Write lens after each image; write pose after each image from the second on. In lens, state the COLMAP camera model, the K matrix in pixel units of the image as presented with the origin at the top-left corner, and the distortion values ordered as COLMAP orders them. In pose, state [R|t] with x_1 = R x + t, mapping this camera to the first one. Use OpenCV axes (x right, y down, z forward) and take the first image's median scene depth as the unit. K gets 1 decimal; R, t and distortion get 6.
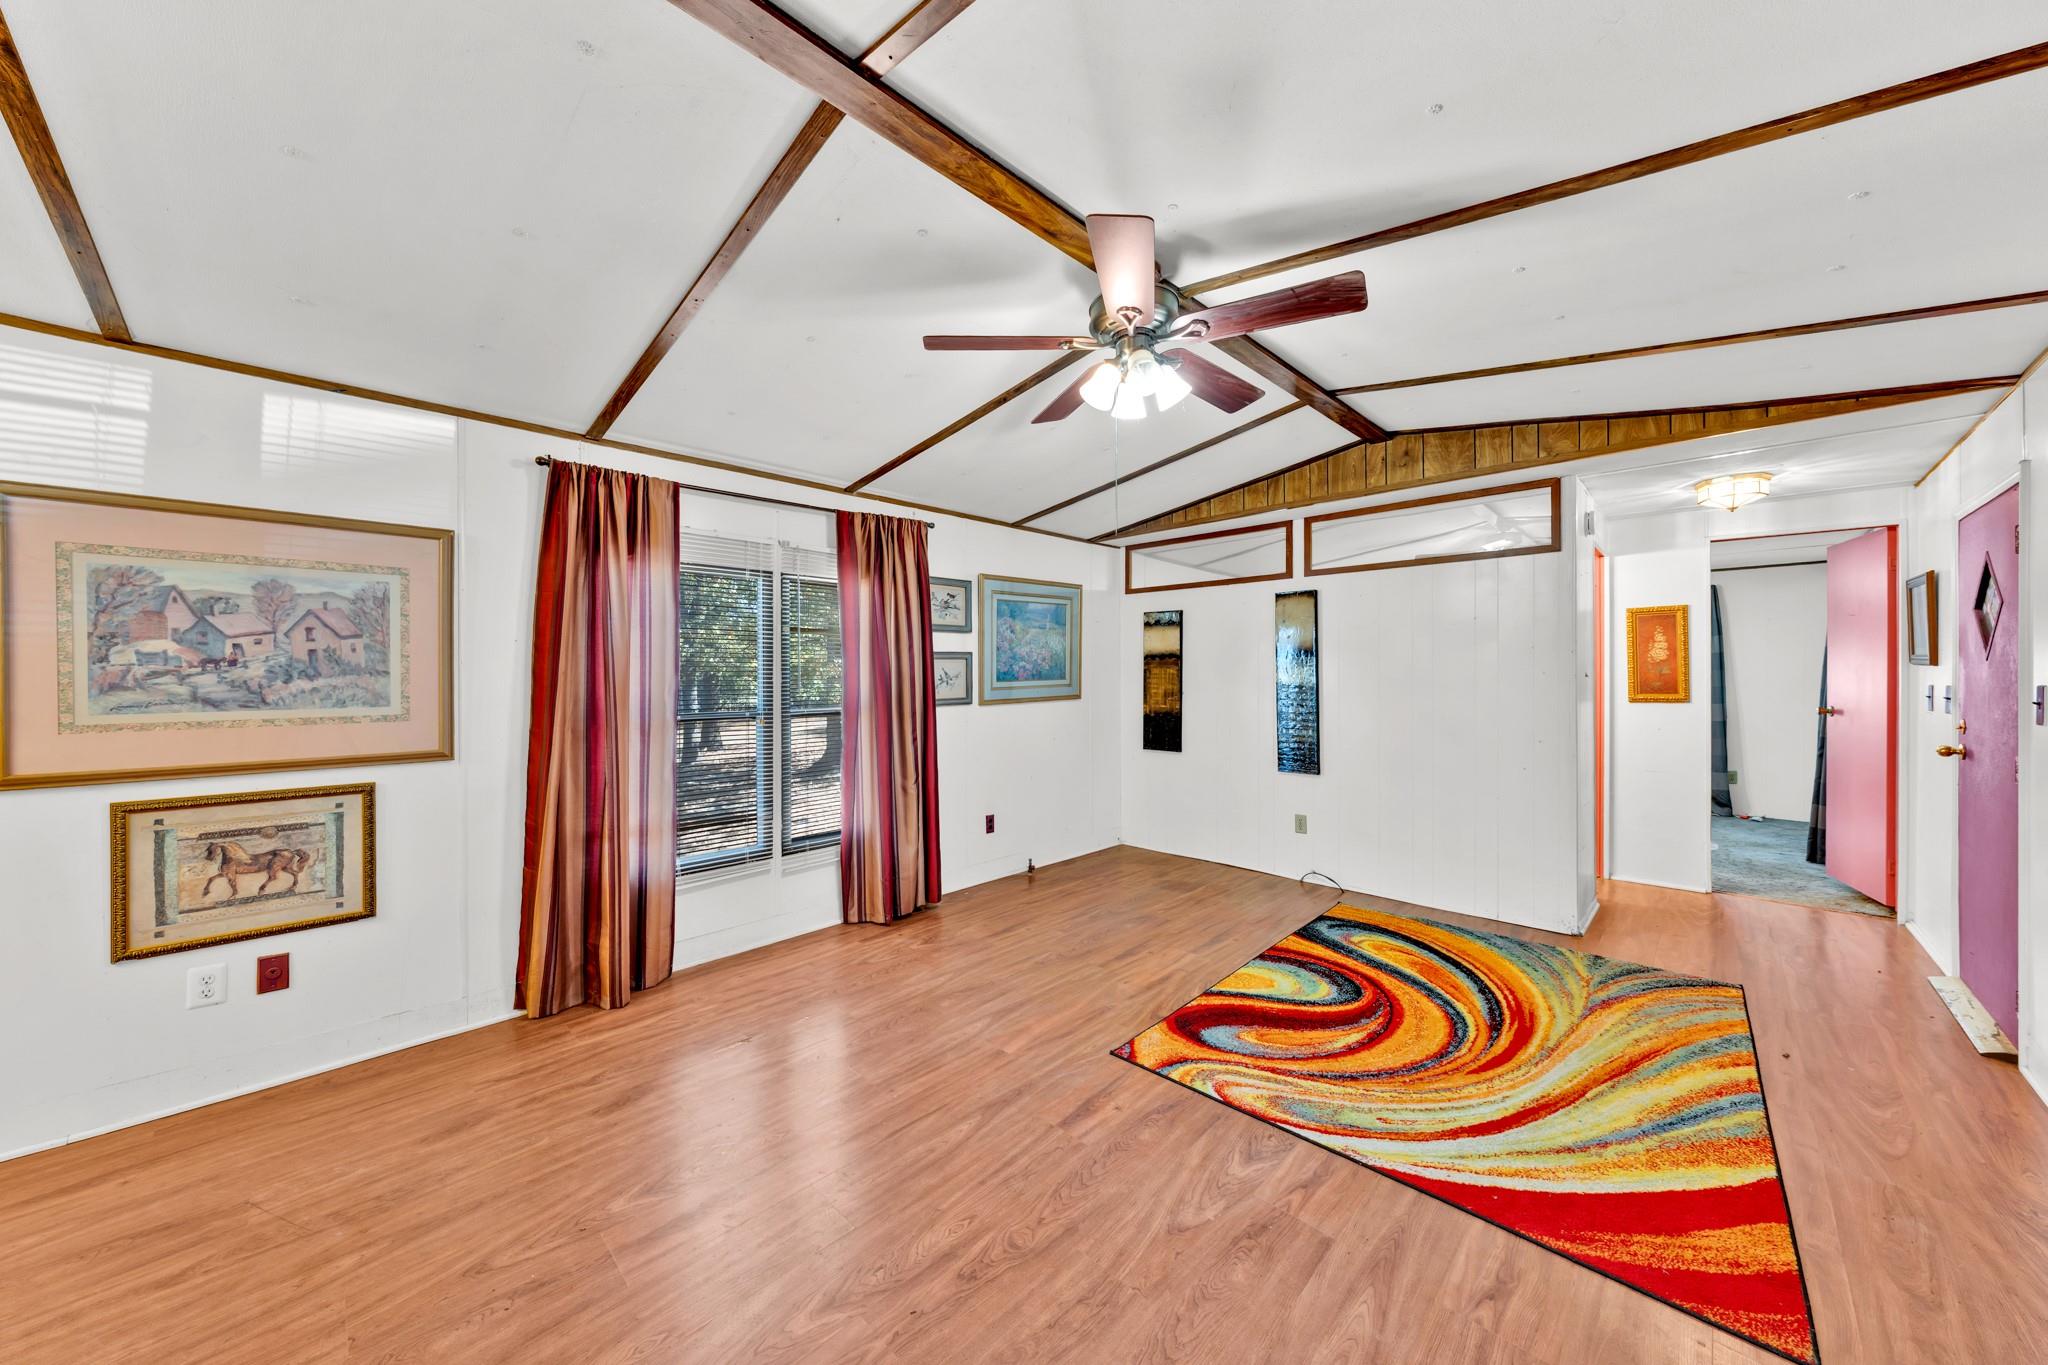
lens RADIAL K [[706.6, 0, 1036.8], [0, 706.6, 670.3], [0, 0, 1]] dist [0.001313, -0.000117]
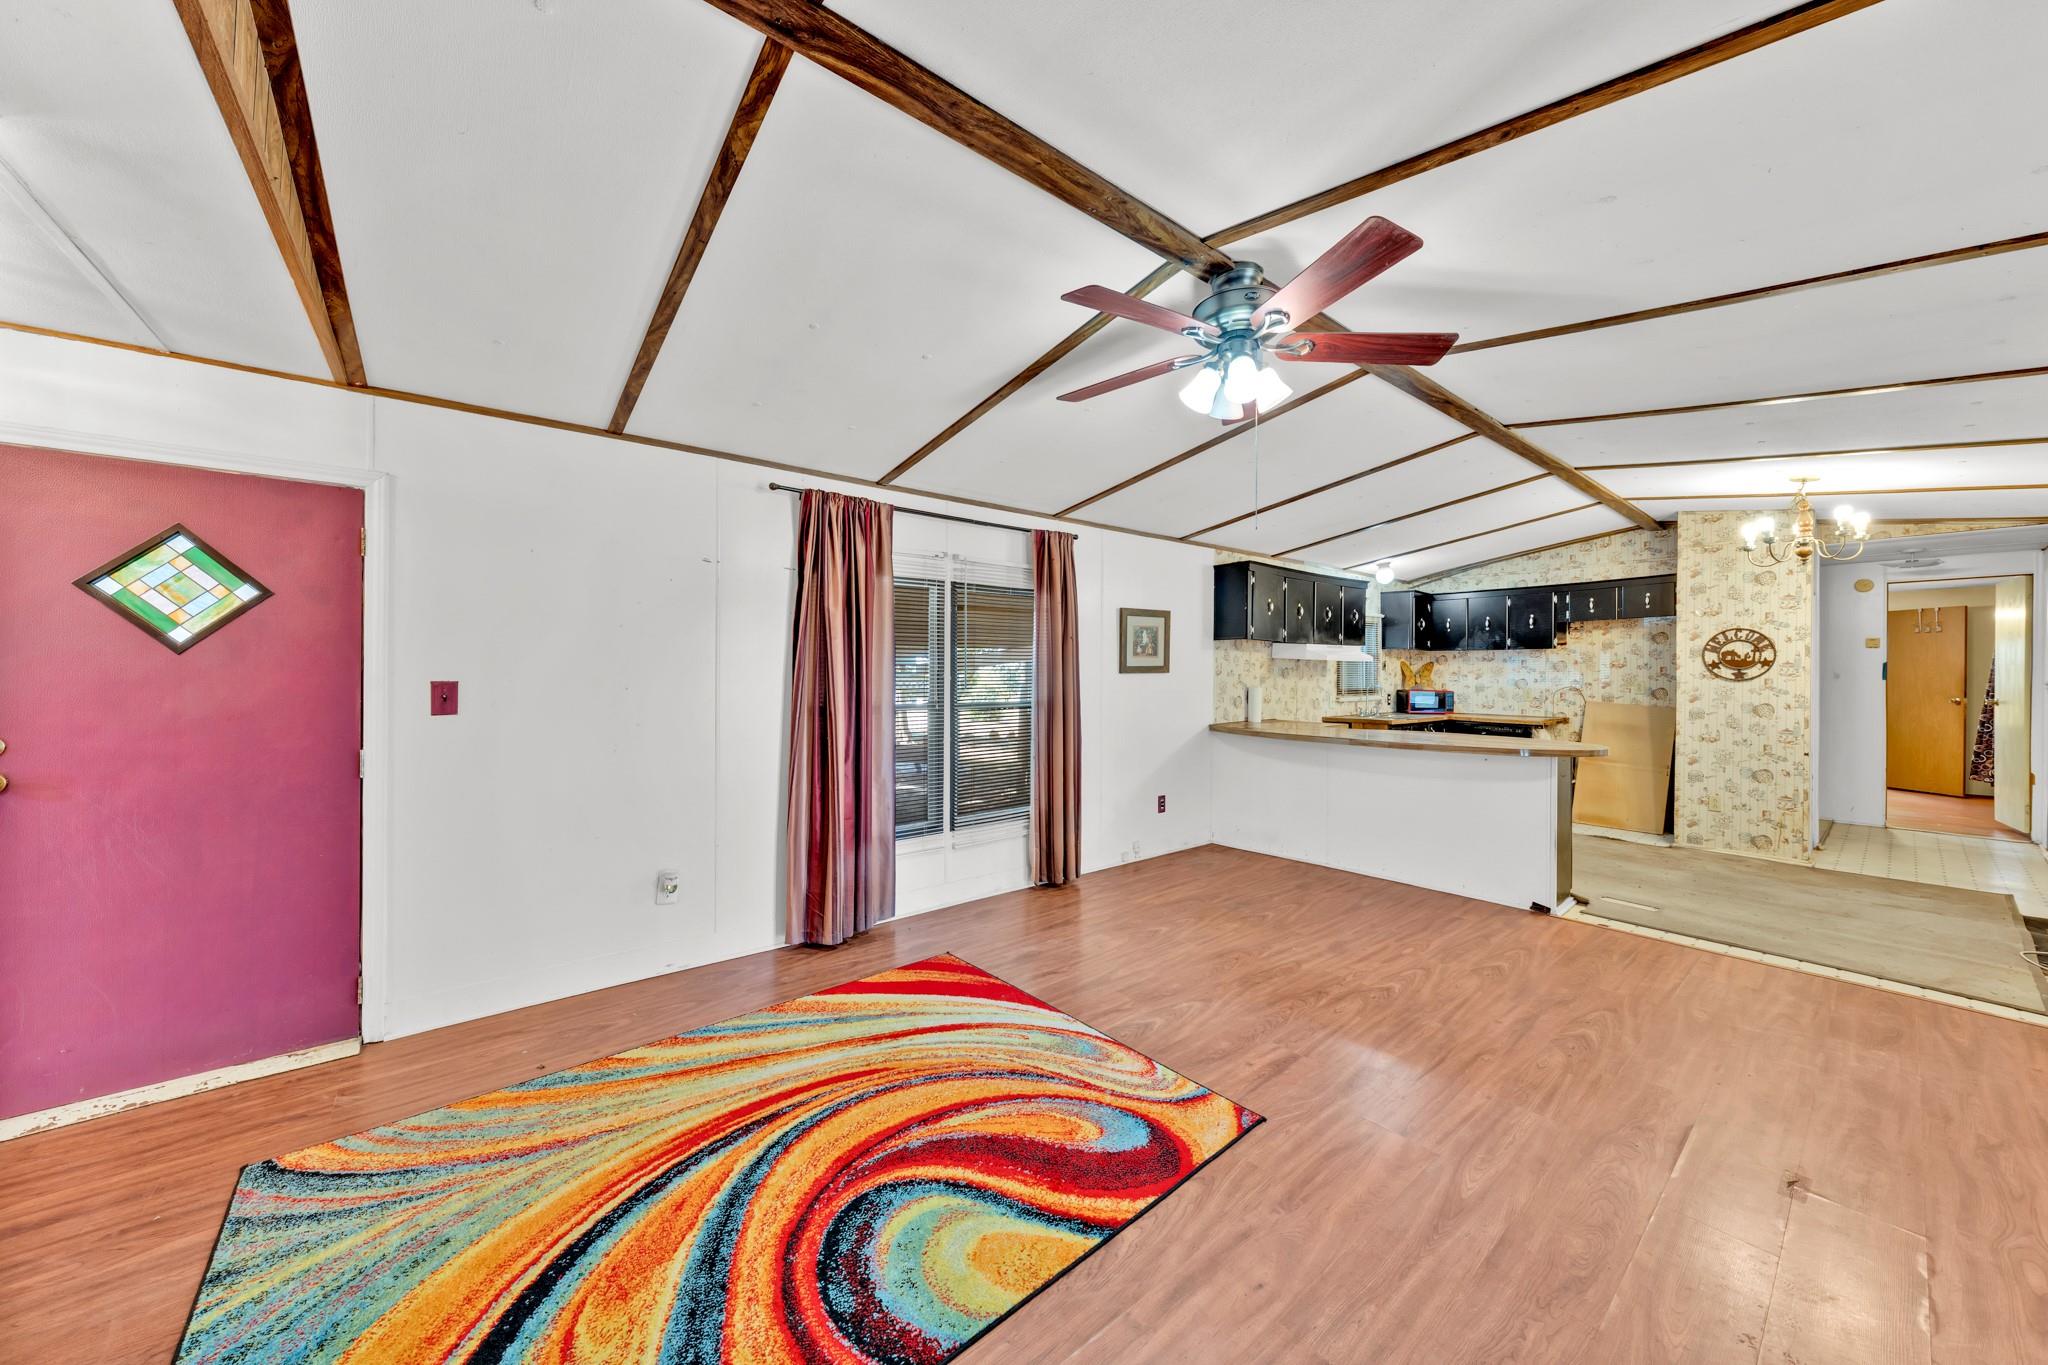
lens RADIAL K [[706.6, 0, 1035.7], [0, 706.6, 672.7], [0, 0, 1]] dist [0.001313, -0.000117]
pose [[-0.993549, -0.002163, 0.113385, 0.294649], [-0.003348, 0.999942, -0.010259, 0.016346], [-0.113356, -0.010572, -0.993498, 1.954289]]
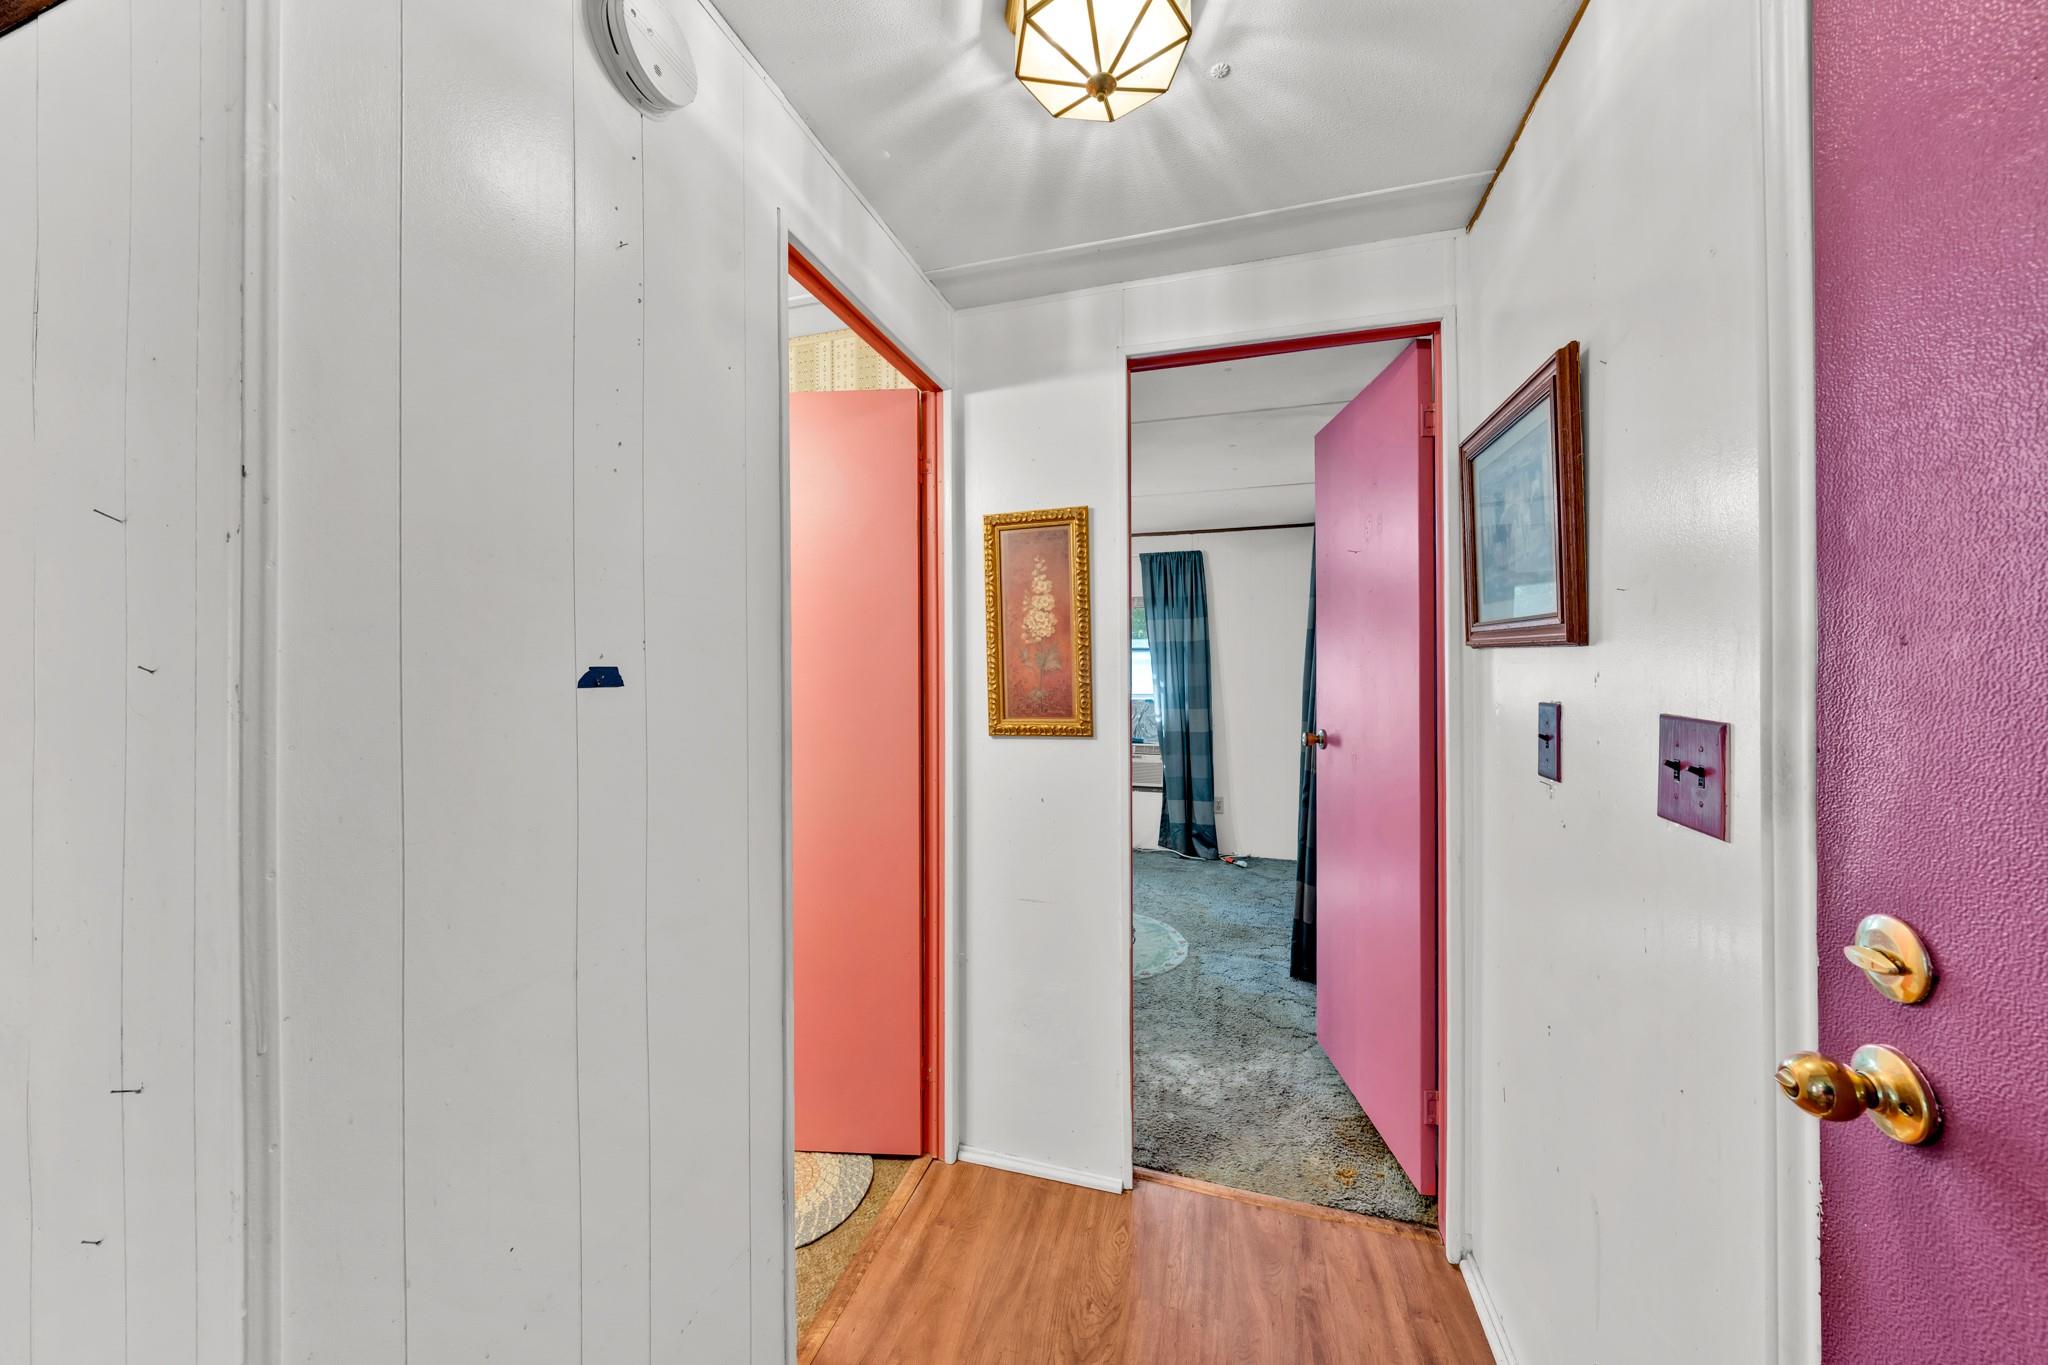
lens RADIAL K [[706.6, 0, 1034.3], [0, 706.6, 668.4], [0, 0, 1]] dist [0.001313, -0.000117]
pose [[0.887210, -0.005641, 0.461331, 1.288515], [0.003229, 0.999977, 0.006018, 0.002697], [-0.461354, -0.003850, 0.887208, 1.181640]]
